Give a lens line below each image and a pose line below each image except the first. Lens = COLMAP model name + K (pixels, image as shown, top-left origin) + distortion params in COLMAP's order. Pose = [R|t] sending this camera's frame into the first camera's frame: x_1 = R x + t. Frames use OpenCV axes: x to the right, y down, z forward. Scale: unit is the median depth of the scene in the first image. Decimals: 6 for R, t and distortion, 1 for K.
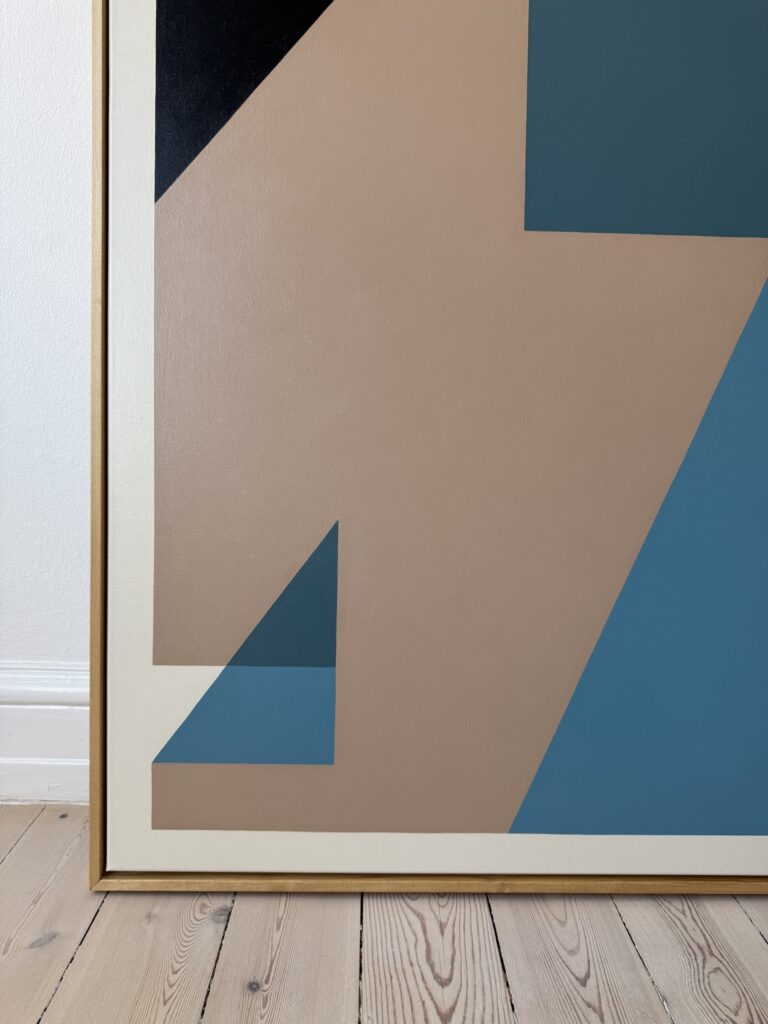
lens RADIAL K [[708.5, 0, 382.0], [0, 708.5, 516.7], [0, 0, 1]] dist [-0.000201, -0.013631]
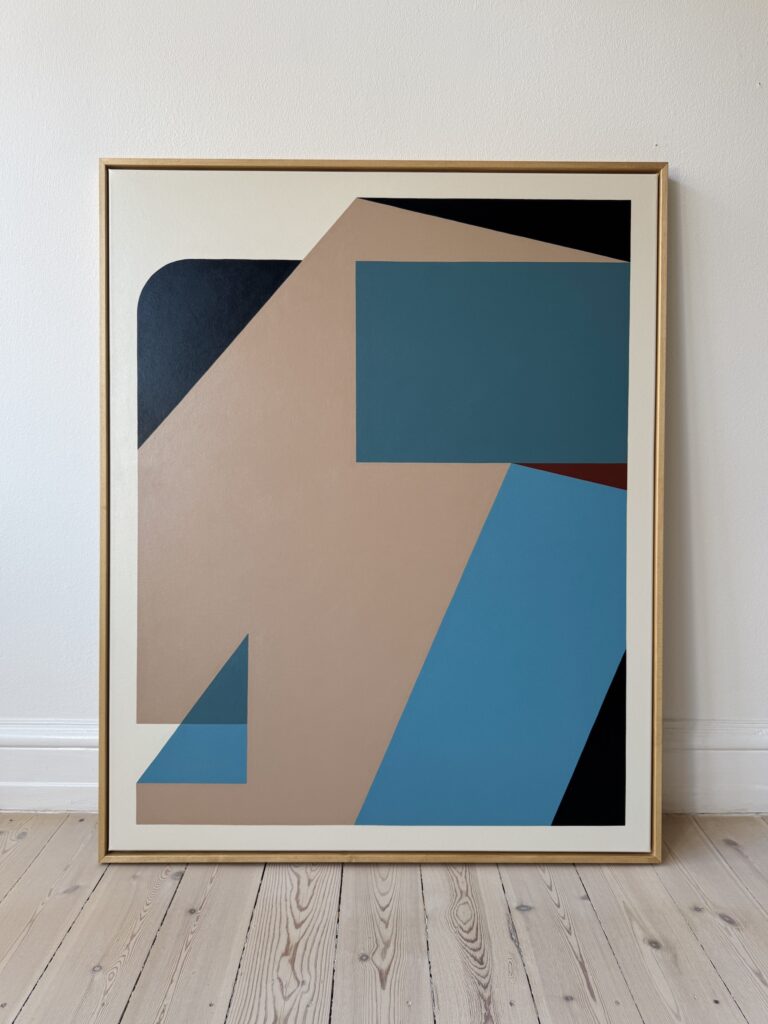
lens RADIAL K [[708.5, 0, 382.9], [0, 708.5, 517.3], [0, 0, 1]] dist [-0.000201, -0.013631]
pose [[0.999881, -0.012938, -0.008438, 0.272273], [0.012611, 0.999206, -0.037787, -0.202926], [0.008920, 0.037677, 0.999250, -0.668812]]
